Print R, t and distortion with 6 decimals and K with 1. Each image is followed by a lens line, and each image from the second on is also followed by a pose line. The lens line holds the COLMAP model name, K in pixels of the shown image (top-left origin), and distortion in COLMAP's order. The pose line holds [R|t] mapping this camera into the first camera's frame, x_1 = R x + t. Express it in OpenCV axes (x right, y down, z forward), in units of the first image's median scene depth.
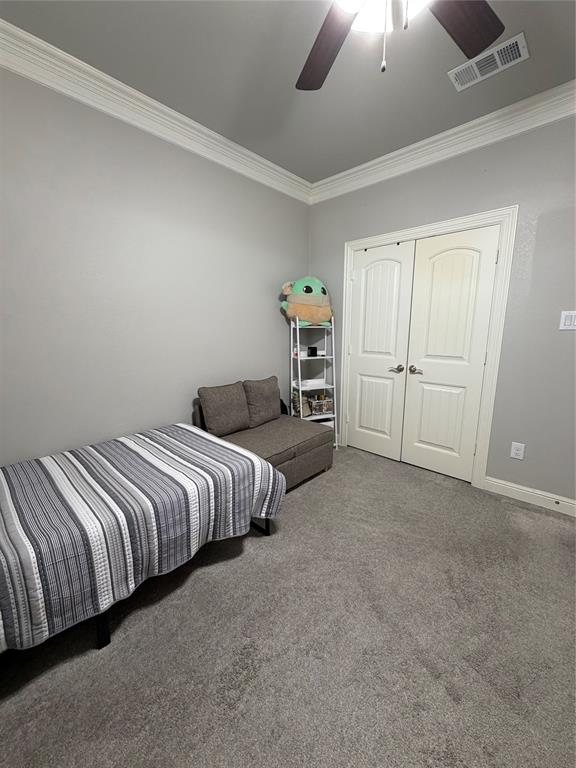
lens RADIAL K [[304.9, 0, 291.6], [0, 304.9, 384.4], [0, 0, 1]] dist [-0.000306, -0.000001]
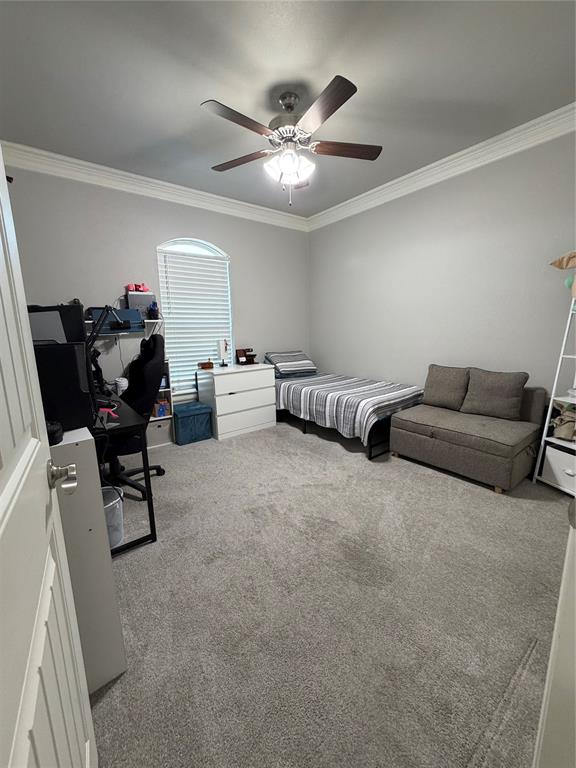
lens RADIAL K [[307.1, 0, 287.7], [0, 307.1, 382.3], [0, 0, 1]] dist [-0.001533, 0.000077]
pose [[-0.161611, 0.178027, -0.970664, 1.417904], [-0.166719, 0.964531, 0.204660, -0.109008], [0.972670, 0.194904, -0.126199, 0.762554]]
